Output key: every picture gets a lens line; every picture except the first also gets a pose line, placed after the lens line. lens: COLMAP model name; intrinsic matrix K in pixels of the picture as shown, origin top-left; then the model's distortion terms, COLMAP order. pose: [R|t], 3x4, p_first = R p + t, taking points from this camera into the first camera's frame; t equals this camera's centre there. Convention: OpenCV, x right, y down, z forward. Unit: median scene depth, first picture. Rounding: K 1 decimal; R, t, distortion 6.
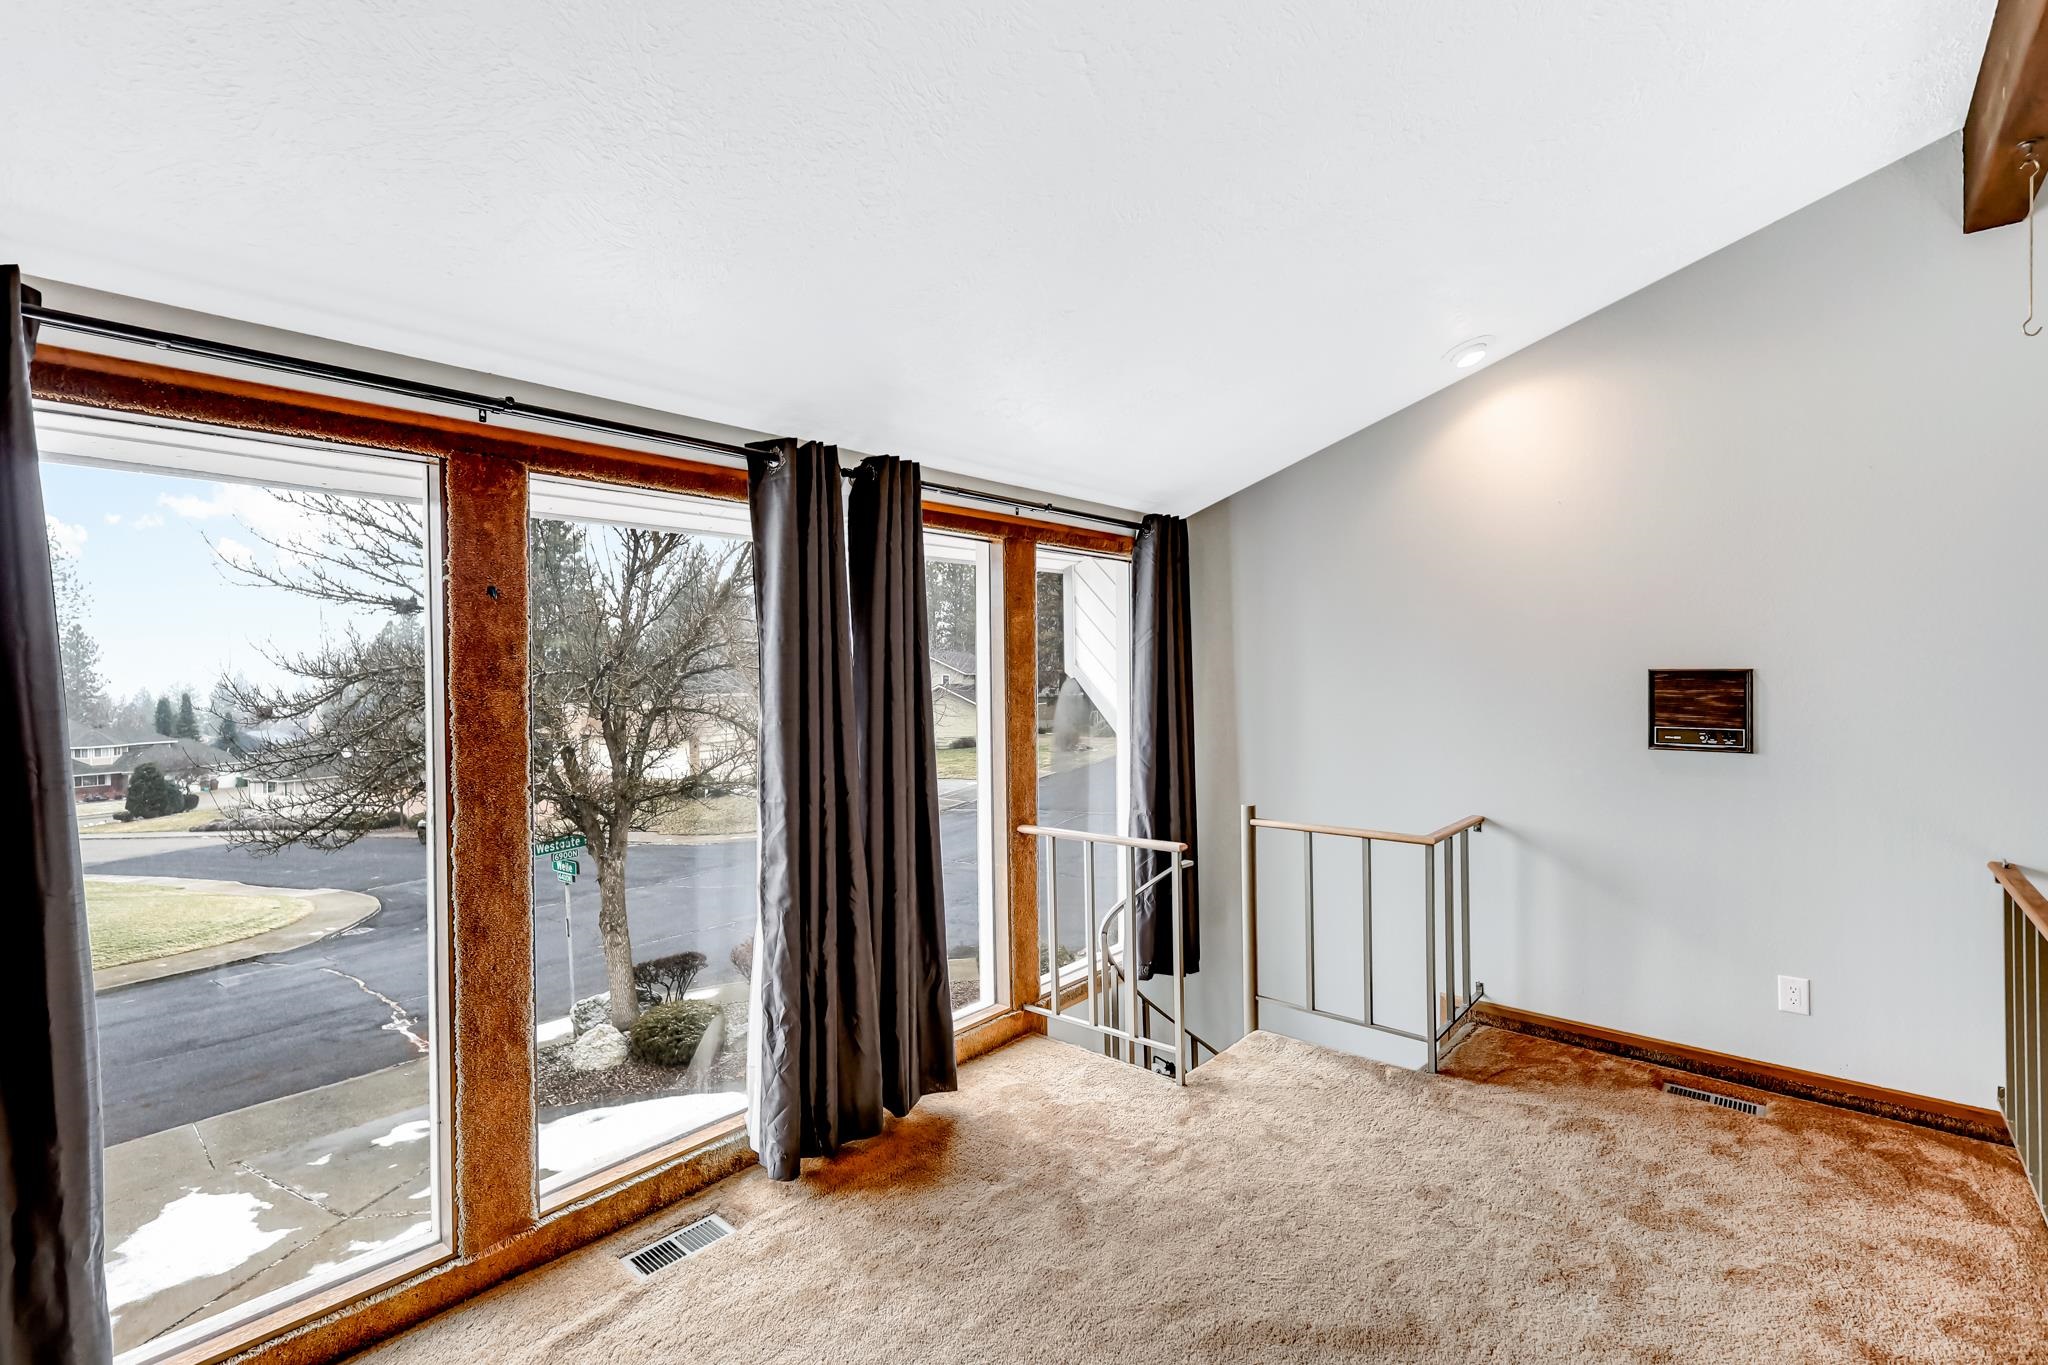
lens RADIAL K [[900.7, 0, 1023.2], [0, 900.7, 674.4], [0, 0, 1]] dist [0.002335, 0.000755]
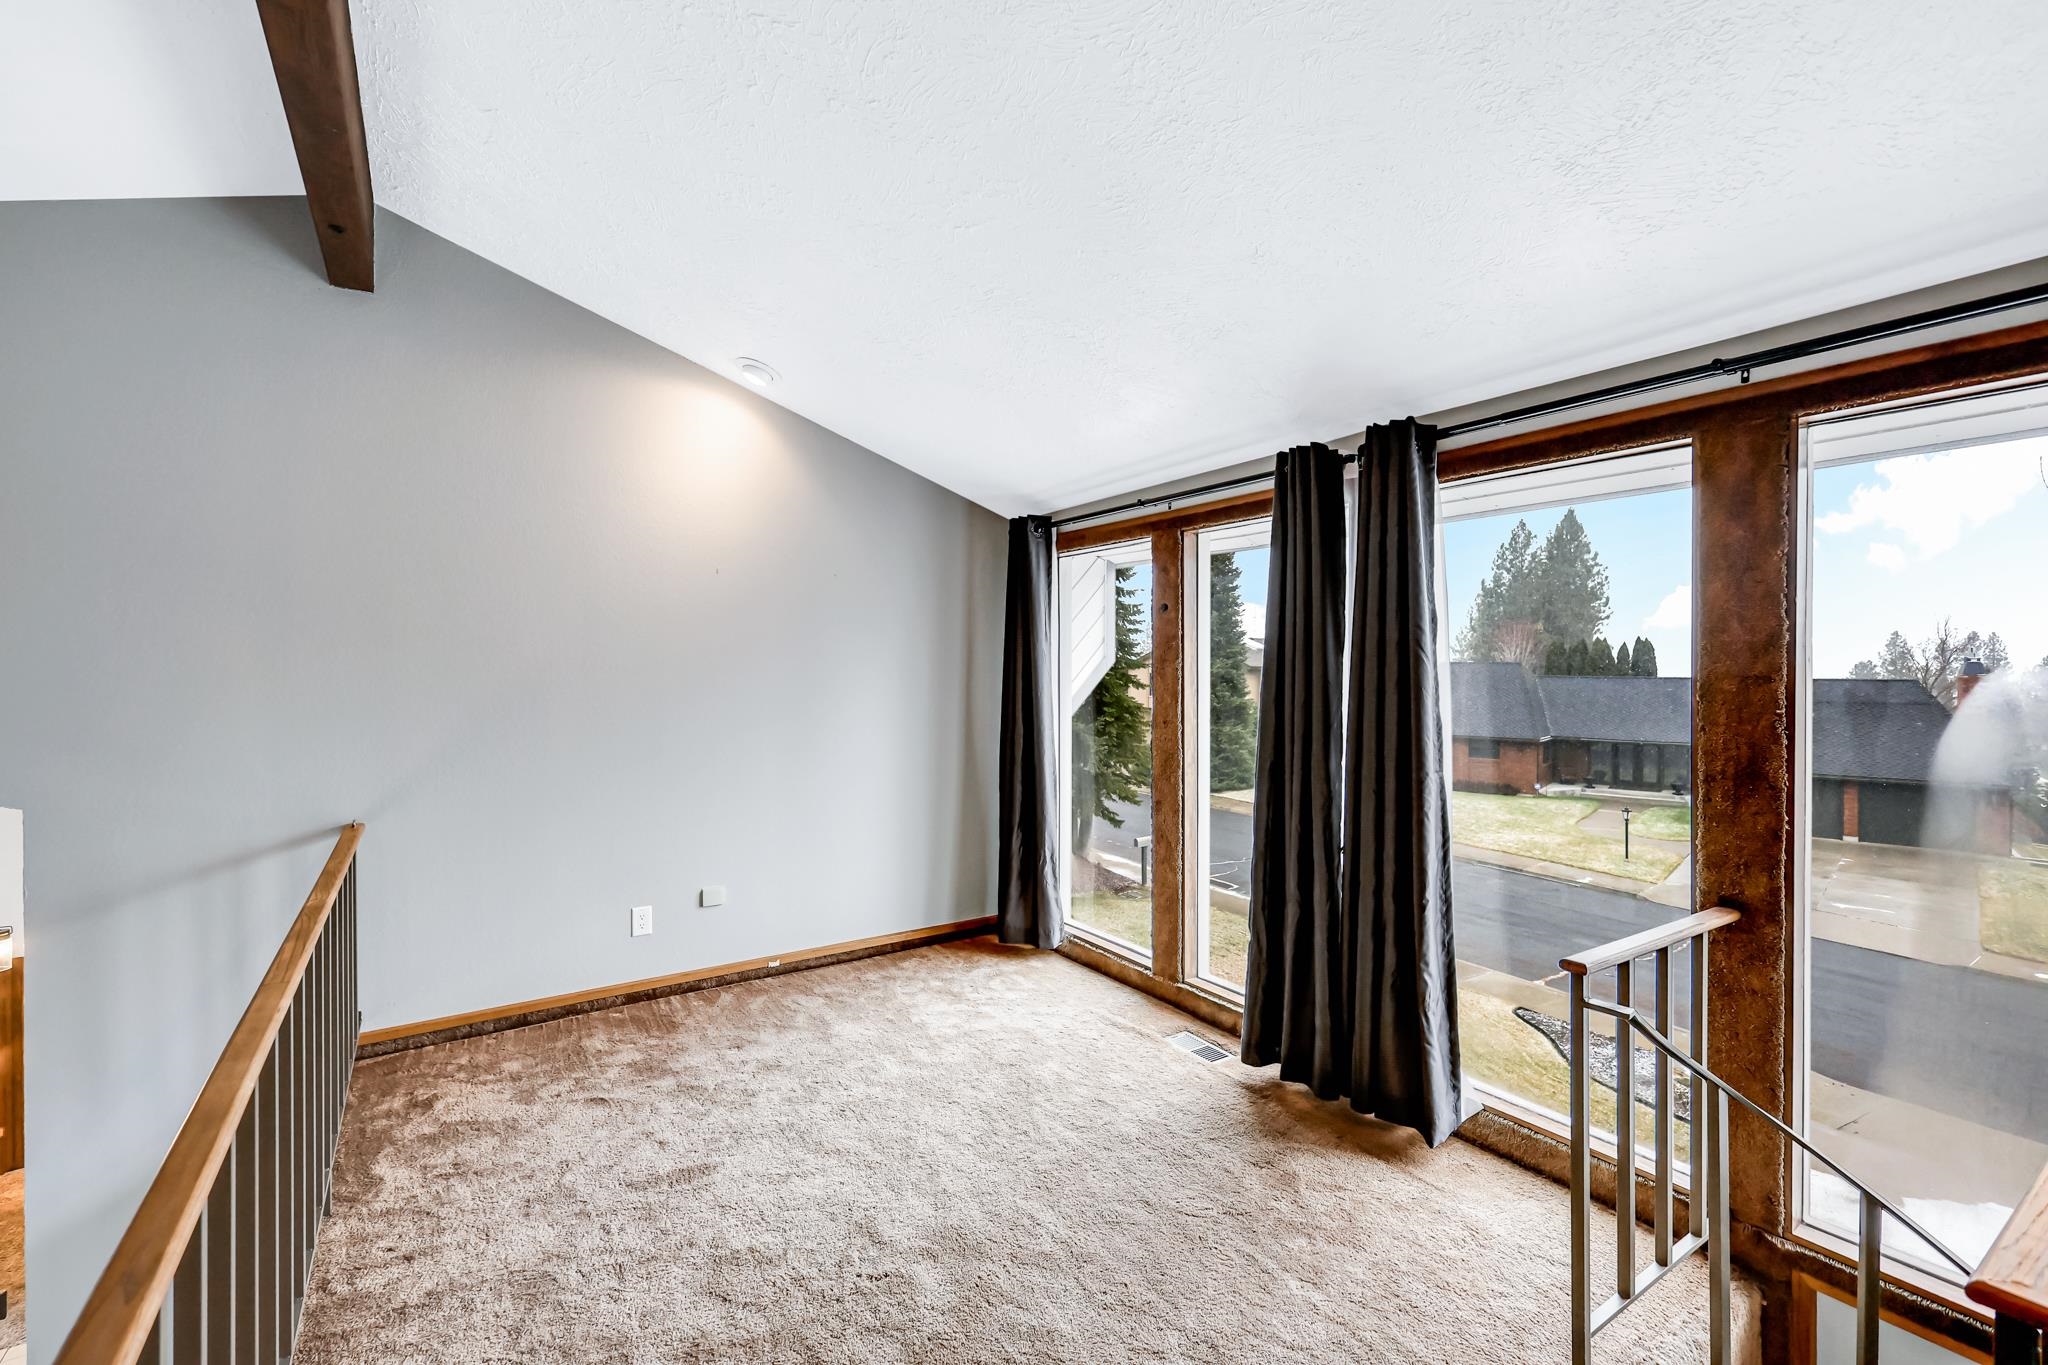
lens RADIAL K [[900.7, 0, 1023.2], [0, 900.7, 674.4], [0, 0, 1]] dist [0.002335, 0.000755]
pose [[-0.251481, 0.021460, -0.967624, 0.920945], [0.005179, 0.999770, 0.020827, -0.002396], [0.967848, 0.000226, -0.251534, 0.936988]]
